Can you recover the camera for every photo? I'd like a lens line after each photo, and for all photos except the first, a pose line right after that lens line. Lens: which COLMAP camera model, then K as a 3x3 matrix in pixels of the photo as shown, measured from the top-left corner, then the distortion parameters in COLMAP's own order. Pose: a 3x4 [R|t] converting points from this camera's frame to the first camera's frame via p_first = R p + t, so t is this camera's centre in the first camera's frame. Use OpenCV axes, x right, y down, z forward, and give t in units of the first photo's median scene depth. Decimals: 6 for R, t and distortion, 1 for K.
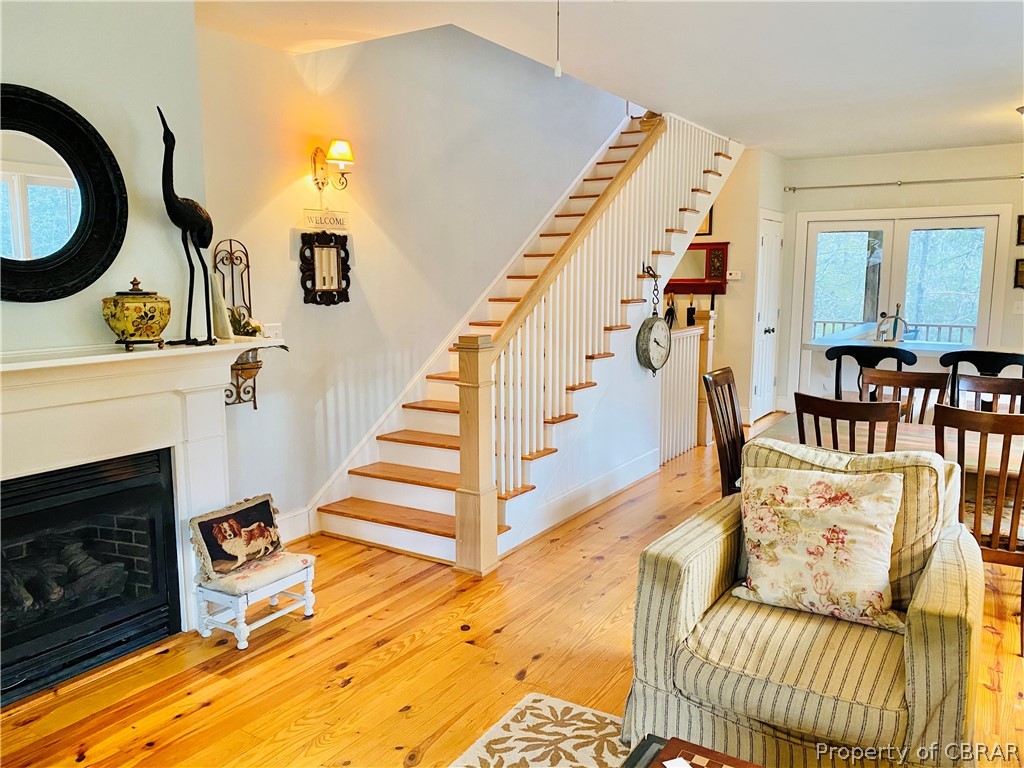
lens RADIAL K [[783.3, 0, 510.6], [0, 783.3, 388.7], [0, 0, 1]] dist [0.022076, -0.020330]
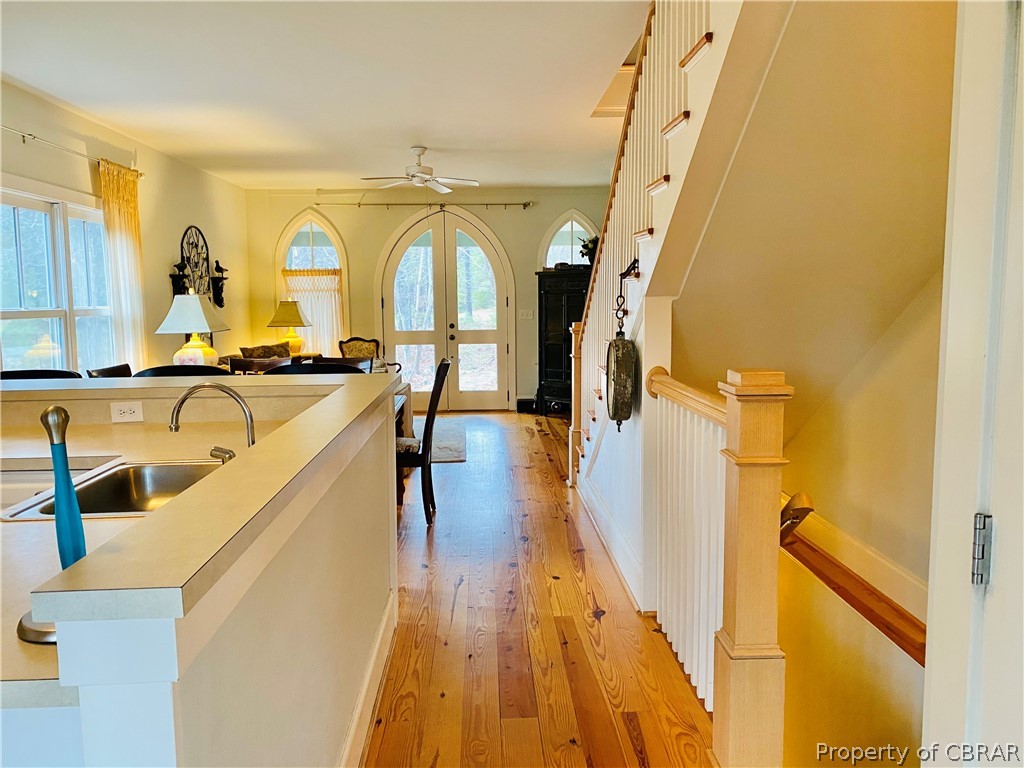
lens RADIAL K [[783.3, 0, 516.3], [0, 783.3, 384.9], [0, 0, 1]] dist [0.022076, -0.020330]
pose [[-0.814974, 0.076750, -0.574392, 1.355744], [-0.070896, 0.970540, 0.230273, -0.425655], [0.575144, 0.228389, -0.785524, 3.160373]]
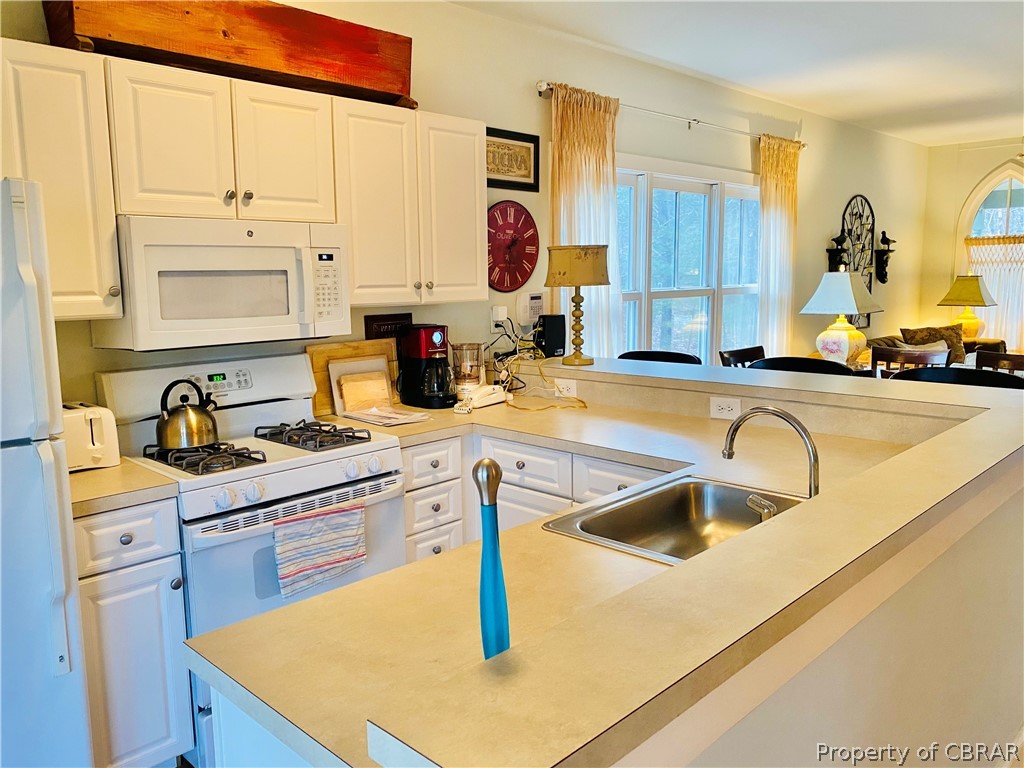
lens RADIAL K [[783.3, 0, 516.4], [0, 783.3, 377.7], [0, 0, 1]] dist [0.022076, -0.020330]
pose [[-0.979855, -0.007657, 0.199562, 1.218719], [0.047693, 0.961381, 0.271059, -0.424476], [-0.193930, 0.275116, -0.941649, 2.972485]]
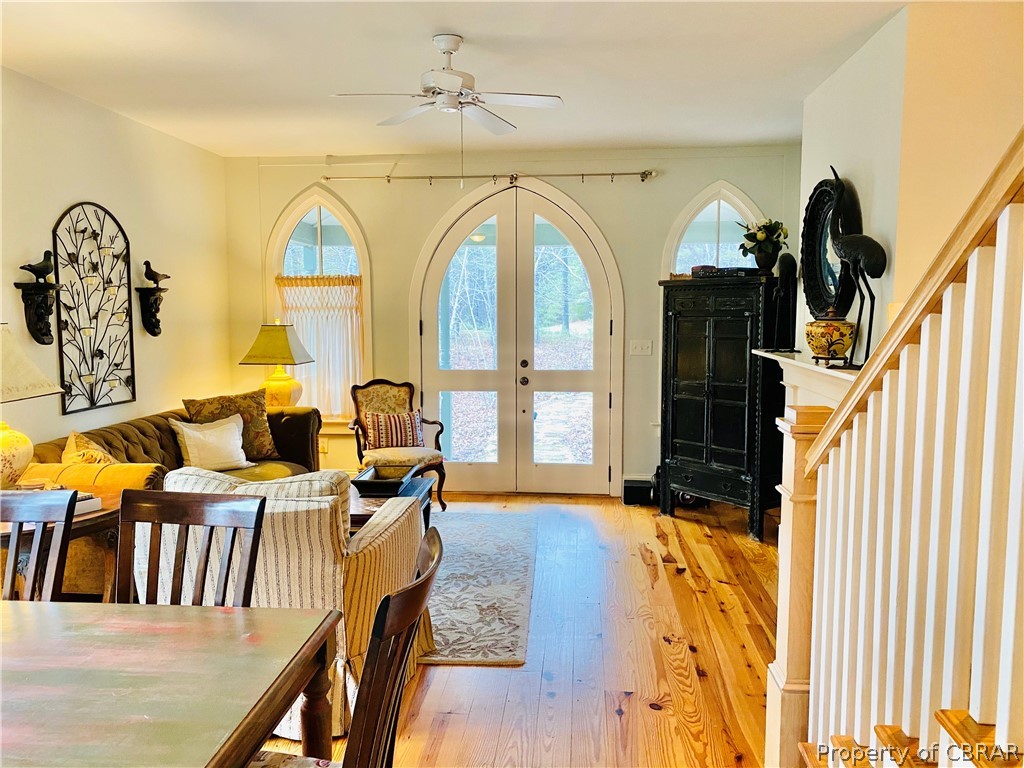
lens RADIAL K [[783.3, 0, 508.6], [0, 783.3, 381.5], [0, 0, 1]] dist [0.022076, -0.020330]
pose [[-0.885626, 0.049558, -0.461747, 0.615376], [-0.061617, 0.972960, 0.222605, -0.300996], [0.460293, 0.225596, -0.858625, 2.071165]]
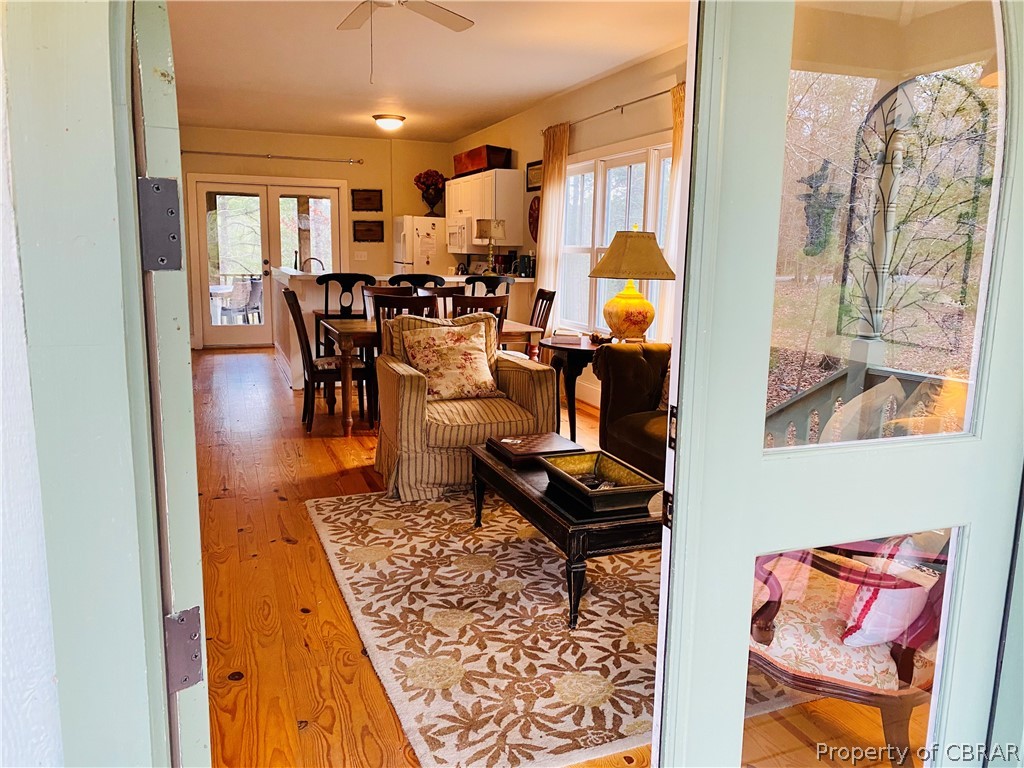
lens RADIAL K [[783.3, 0, 523.3], [0, 783.3, 380.7], [0, 0, 1]] dist [0.022076, -0.020330]
pose [[0.589114, -0.122159, 0.798762, -0.936457], [0.097542, 0.992029, 0.079776, 0.102005], [-0.802141, 0.030916, 0.596334, -0.196740]]
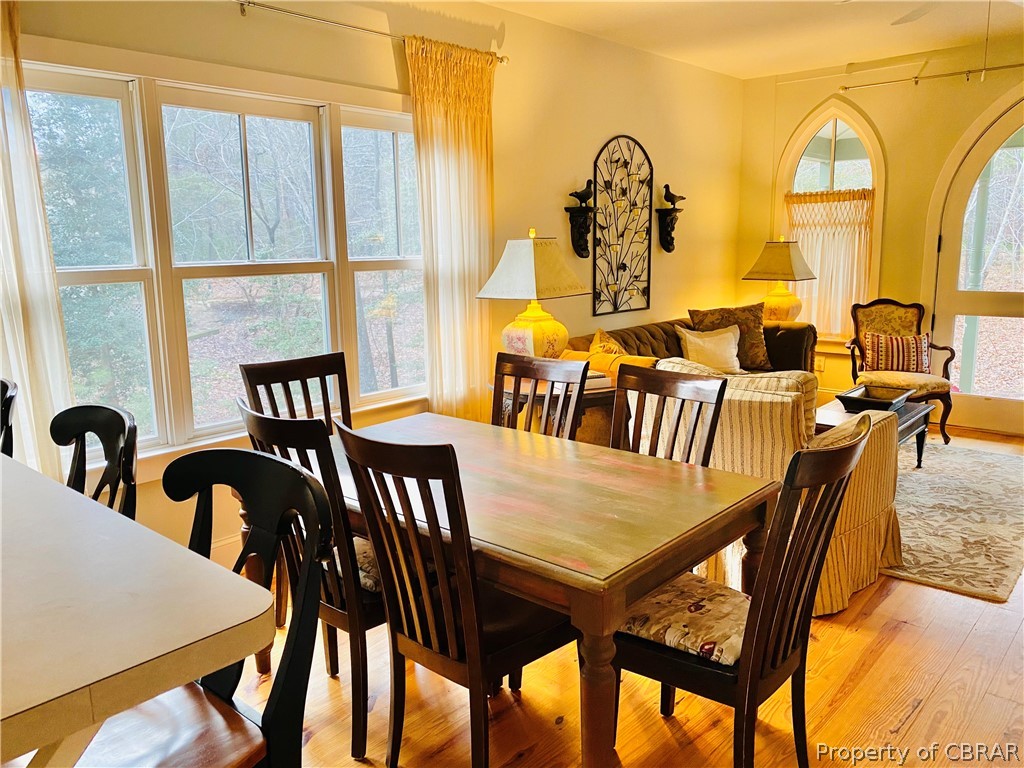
lens RADIAL K [[783.3, 0, 515.0], [0, 783.3, 378.6], [0, 0, 1]] dist [0.022076, -0.020330]
pose [[-0.988812, -0.005868, 0.149051, 0.582682], [0.041962, 0.947931, 0.315699, -0.298762], [-0.143143, 0.318422, -0.937079, 2.203973]]
